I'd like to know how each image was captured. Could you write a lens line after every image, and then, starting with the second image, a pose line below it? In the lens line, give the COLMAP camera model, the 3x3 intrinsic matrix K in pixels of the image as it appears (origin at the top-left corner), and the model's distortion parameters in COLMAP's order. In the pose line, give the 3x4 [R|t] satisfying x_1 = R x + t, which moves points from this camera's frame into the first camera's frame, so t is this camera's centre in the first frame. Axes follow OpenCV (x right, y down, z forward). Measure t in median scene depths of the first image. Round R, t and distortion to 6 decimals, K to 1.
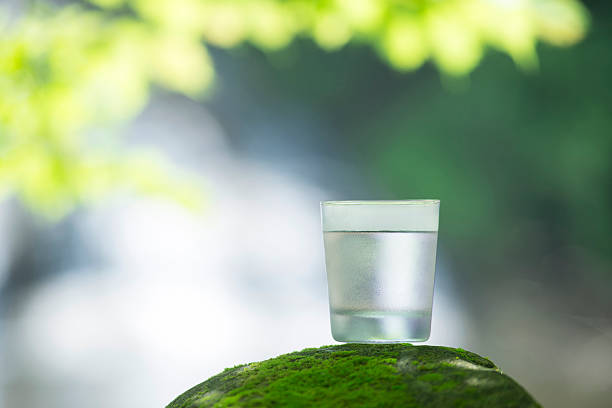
lens RADIAL K [[4177.8, 0, 281.9], [0, 4177.8, 204.5], [0, 0, 1]] dist [3.612810, 18.914812]
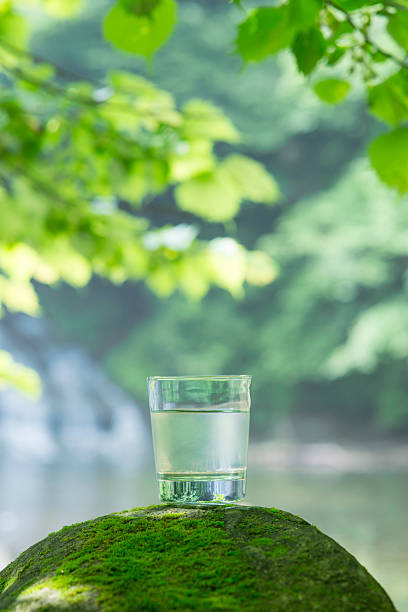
lens RADIAL K [[1726.5, 0, 203.4], [0, 1726.5, 306.0], [0, 0, 1]] dist [-0.000795, 0.332881]
pose [[0.996242, 0.003066, 0.086557, -0.017005], [0.000377, 0.999210, -0.039740, -0.001148], [-0.086610, 0.039623, 0.995454, 0.565306]]
